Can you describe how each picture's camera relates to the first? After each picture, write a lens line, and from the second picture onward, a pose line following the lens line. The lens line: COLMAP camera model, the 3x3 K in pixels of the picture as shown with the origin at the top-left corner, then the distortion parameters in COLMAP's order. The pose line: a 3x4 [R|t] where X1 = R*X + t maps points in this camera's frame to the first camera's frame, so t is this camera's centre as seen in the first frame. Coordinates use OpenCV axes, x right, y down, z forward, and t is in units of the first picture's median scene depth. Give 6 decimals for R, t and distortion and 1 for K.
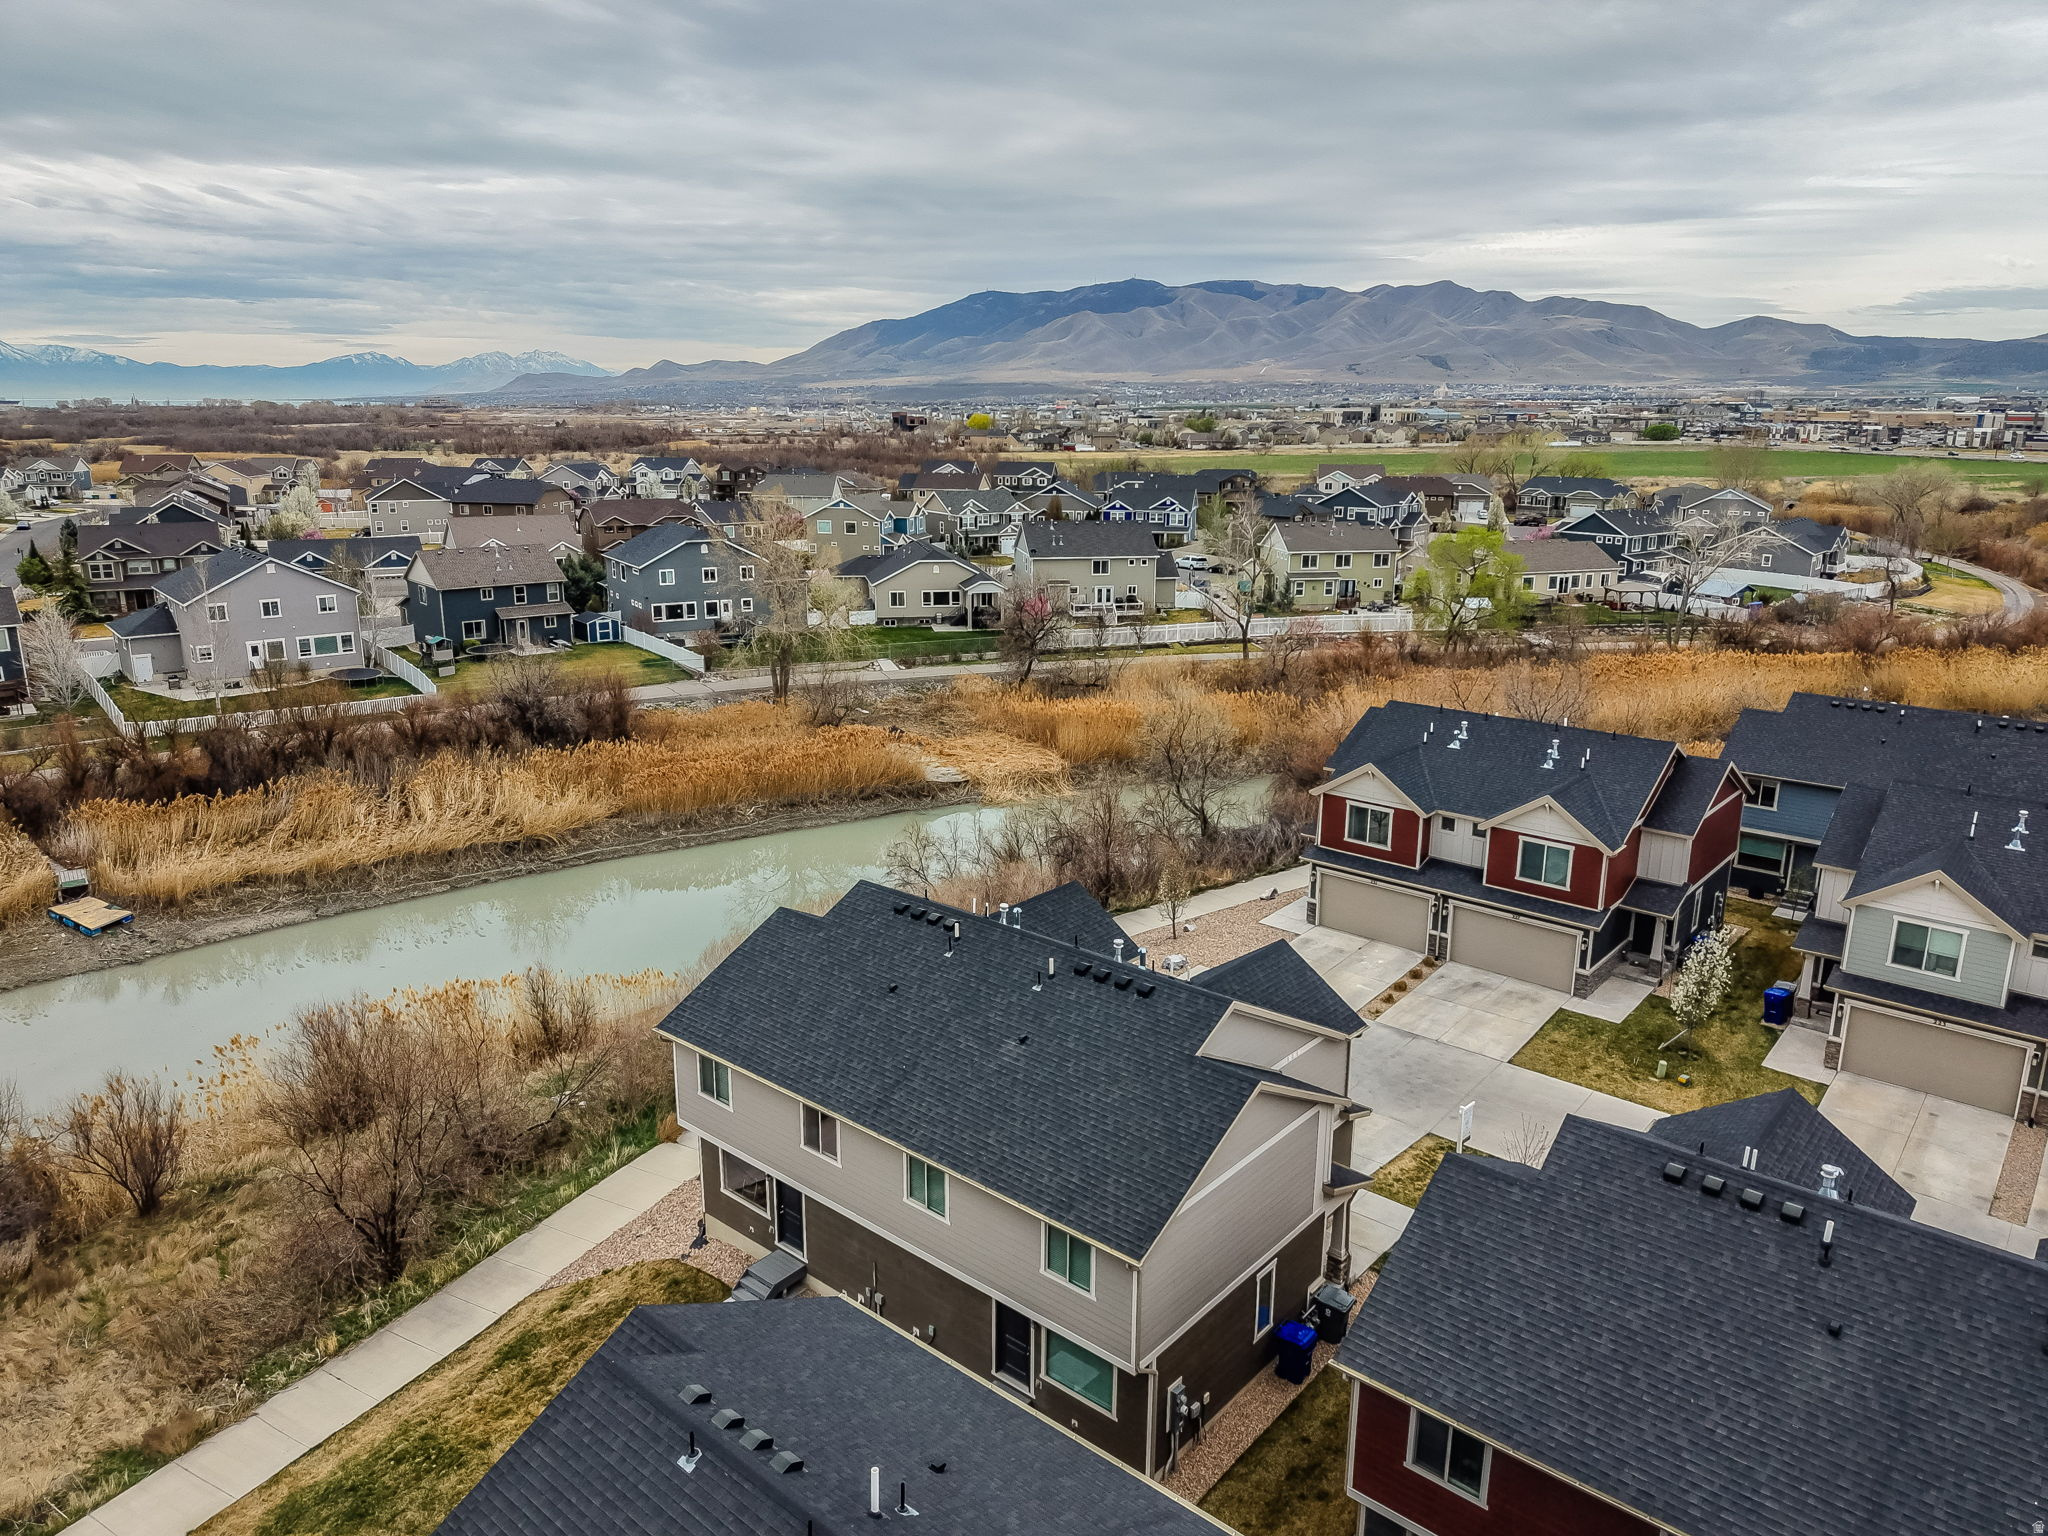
lens RADIAL K [[1369.1, 0, 1026.5], [0, 1369.1, 723.6], [0, 0, 1]] dist [0.055533, -0.079965]
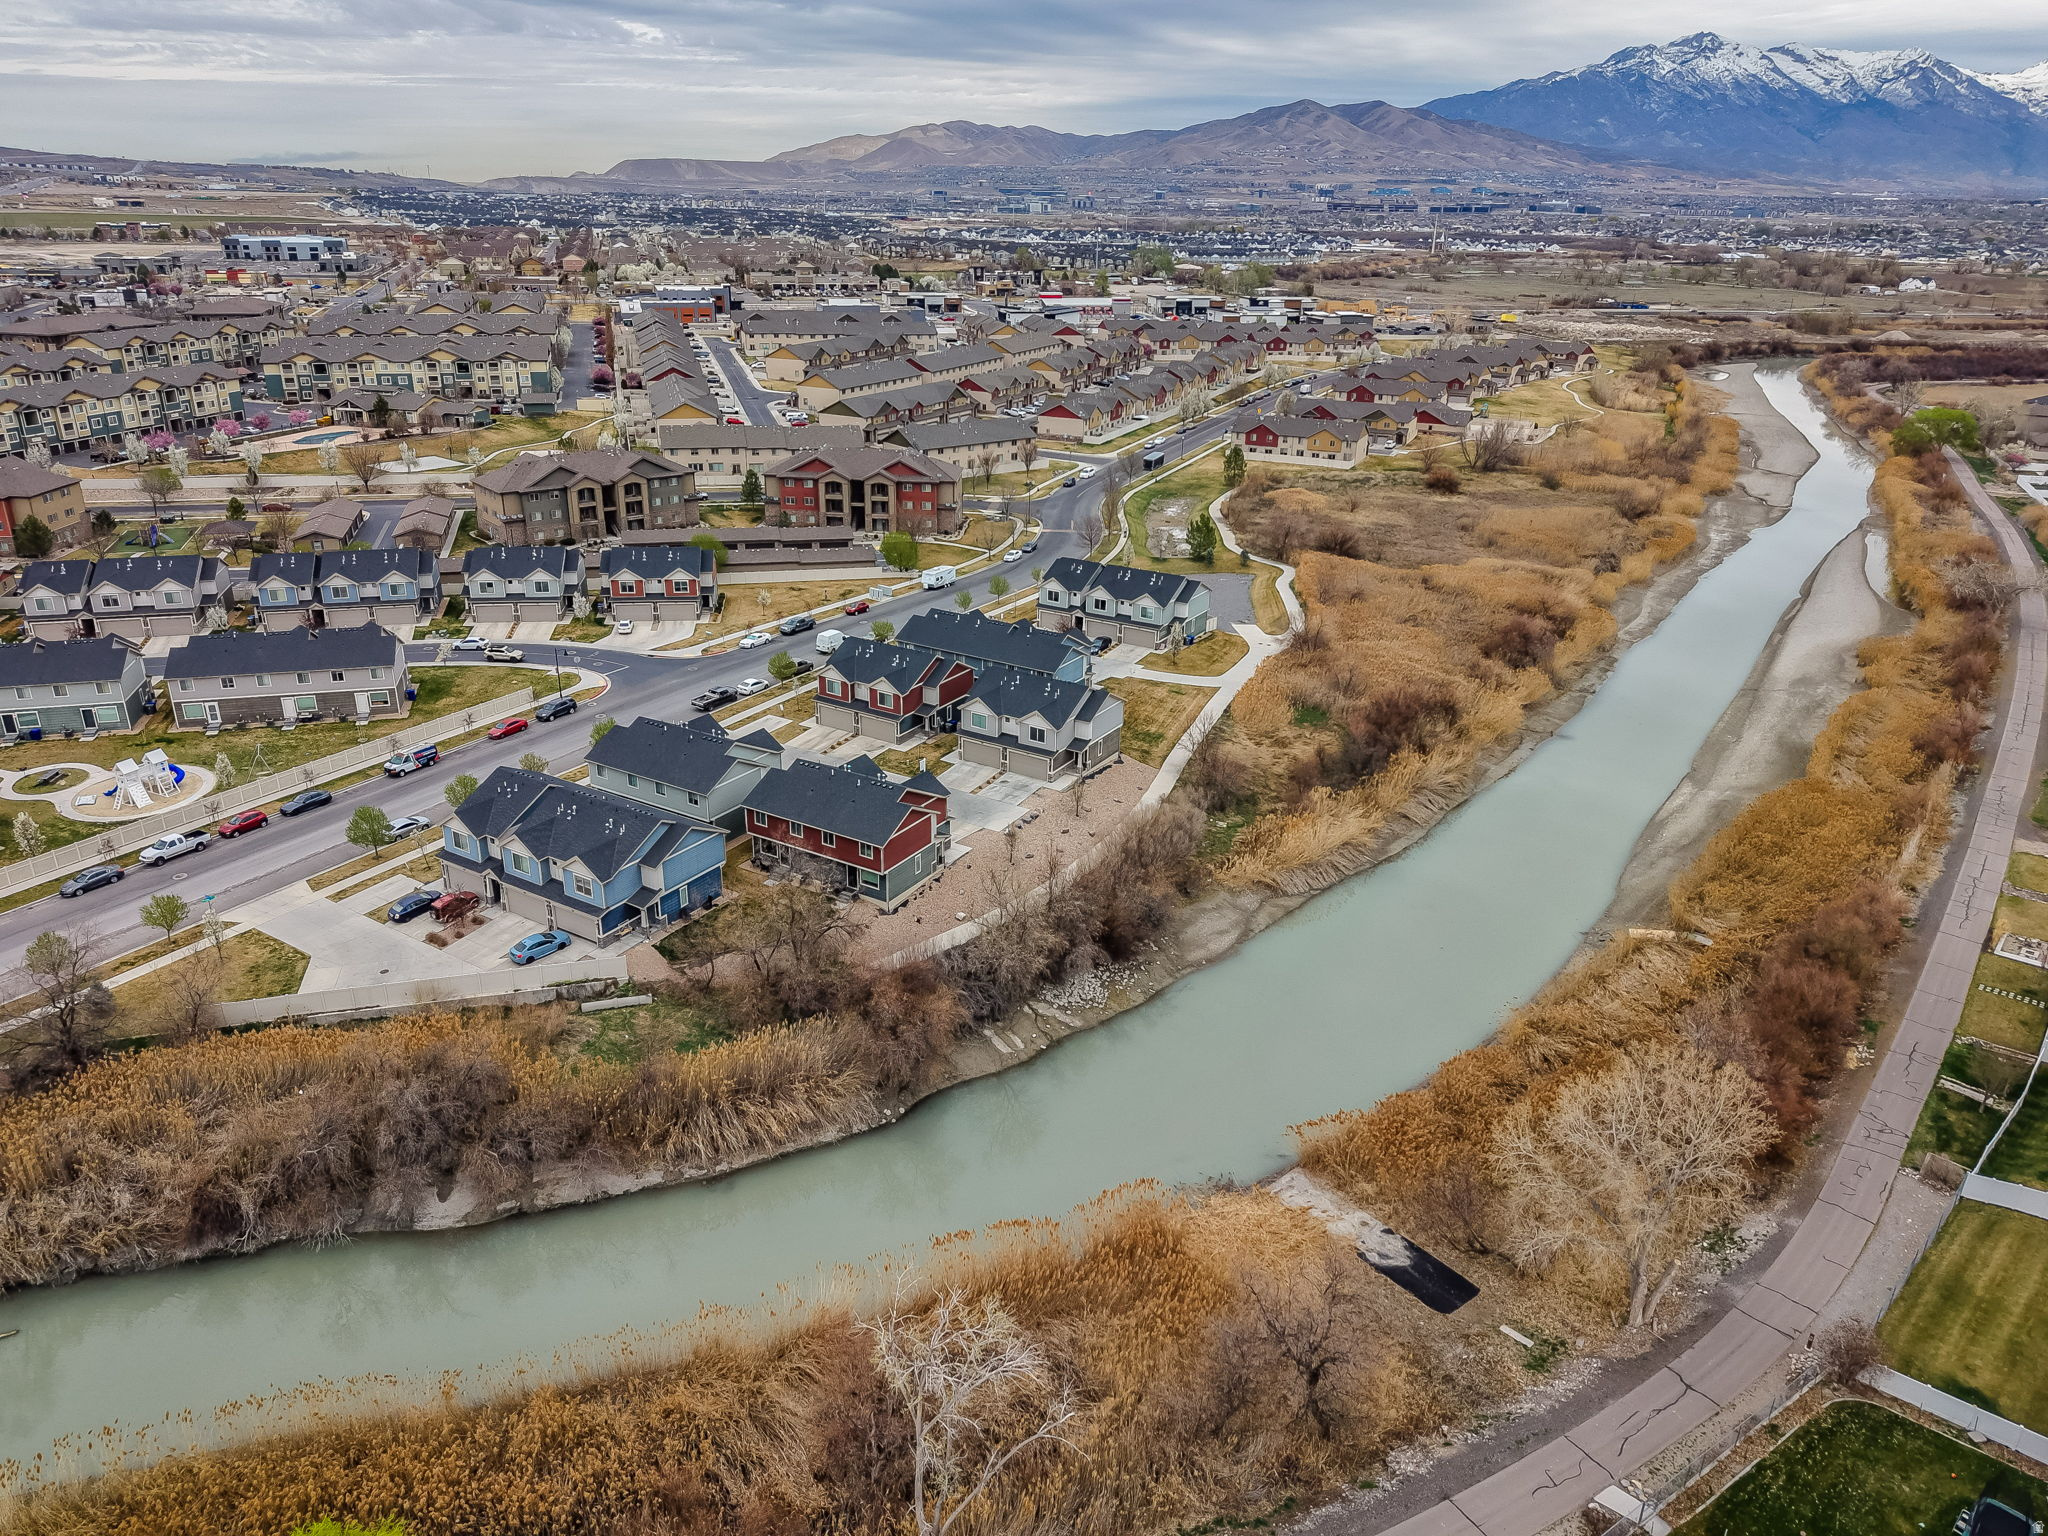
lens RADIAL K [[1382.5, 0, 1019.6], [0, 1382.5, 764.1], [0, 0, 1]] dist [0.028335, -0.031120]
pose [[0.987575, -0.059513, 0.145445, 0.212053], [0.035386, 0.985965, 0.163161, -0.216017], [-0.153114, -0.155987, 0.975820, -1.797165]]
